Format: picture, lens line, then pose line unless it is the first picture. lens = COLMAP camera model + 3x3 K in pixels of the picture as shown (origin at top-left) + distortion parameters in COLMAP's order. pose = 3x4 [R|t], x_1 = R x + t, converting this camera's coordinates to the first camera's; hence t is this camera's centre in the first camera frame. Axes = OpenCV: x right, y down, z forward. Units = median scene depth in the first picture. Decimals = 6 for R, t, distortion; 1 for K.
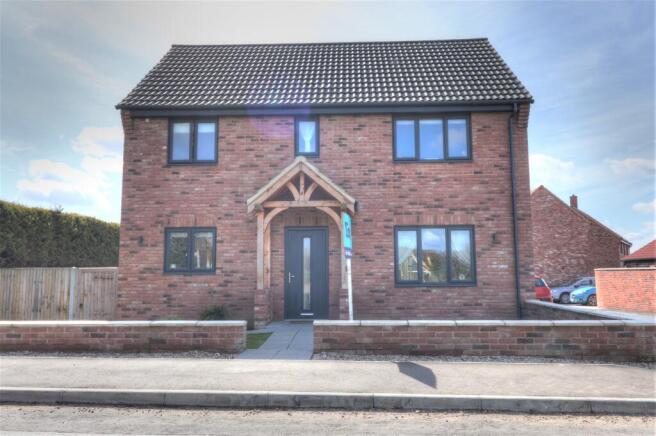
lens RADIAL K [[548.7, 0, 328.0], [0, 548.7, 218.0], [0, 0, 1]] dist [0.001872, -0.000163]
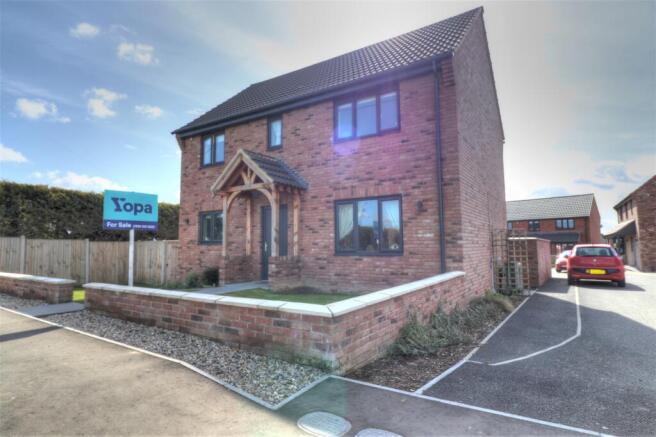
lens RADIAL K [[369.8, 0, 328.0], [0, 369.8, 218.5], [0, 0, 1]] dist [-0.000052, -0.000056]
pose [[0.854475, -0.039633, -0.517978, 0.496619], [0.055238, 0.998364, 0.014733, 0.039260], [0.516547, -0.041201, 0.855267, 0.353754]]
